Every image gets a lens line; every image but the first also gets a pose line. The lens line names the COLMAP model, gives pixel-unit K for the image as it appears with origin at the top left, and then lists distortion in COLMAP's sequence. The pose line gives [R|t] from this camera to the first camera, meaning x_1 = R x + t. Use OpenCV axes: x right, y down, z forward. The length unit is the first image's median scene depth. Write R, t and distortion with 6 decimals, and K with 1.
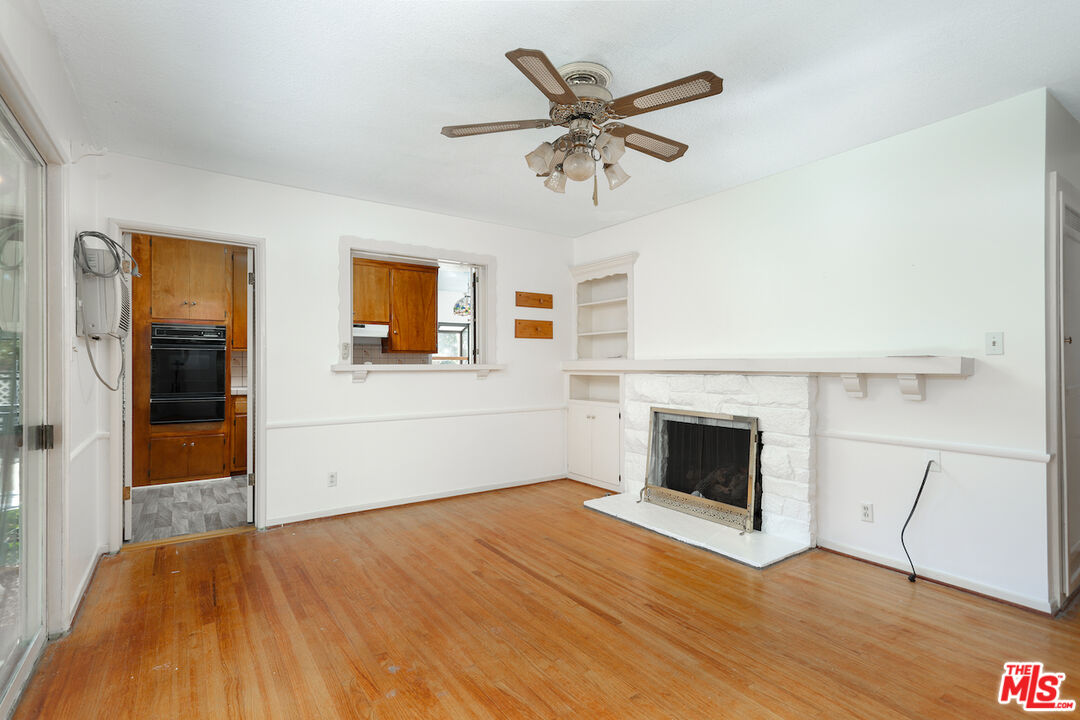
lens RADIAL K [[518.0, 0, 539.4], [0, 518.0, 361.2], [0, 0, 1]] dist [0.027550, 0.000743]
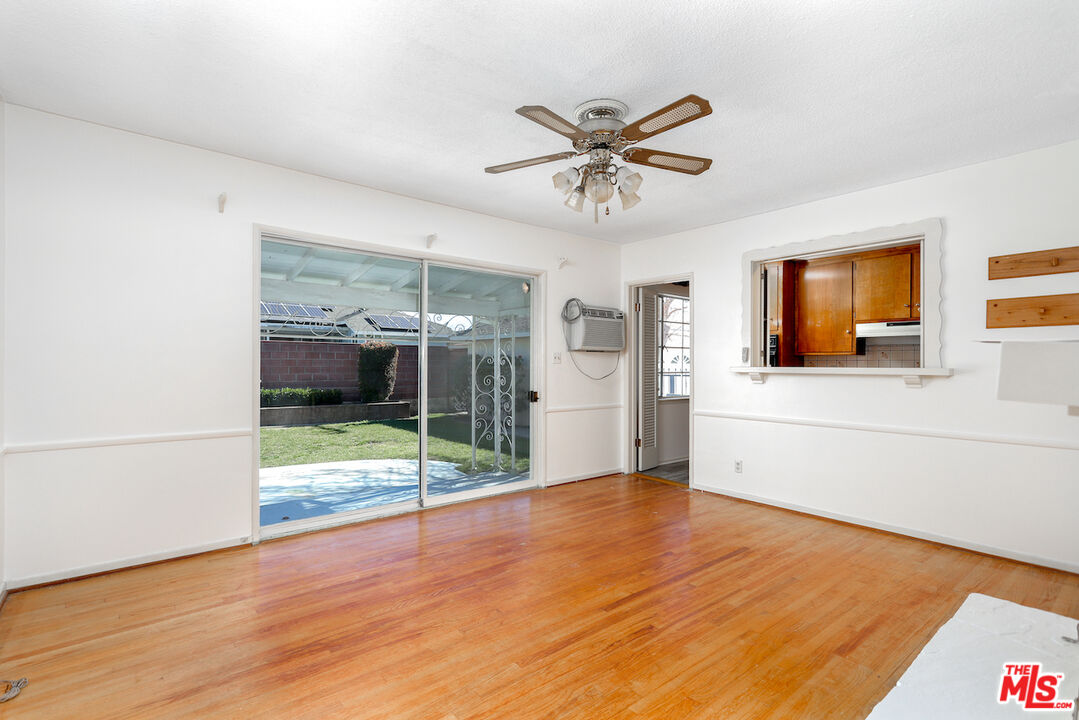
lens RADIAL K [[517.5, 0, 537.4], [0, 517.5, 363.5], [0, 0, 1]] dist [0.027550, 0.000743]
pose [[0.069602, -0.004987, -0.997562, 0.857023], [-0.001162, 0.999986, -0.005080, 0.006034], [0.997574, 0.001513, 0.069595, 0.565870]]
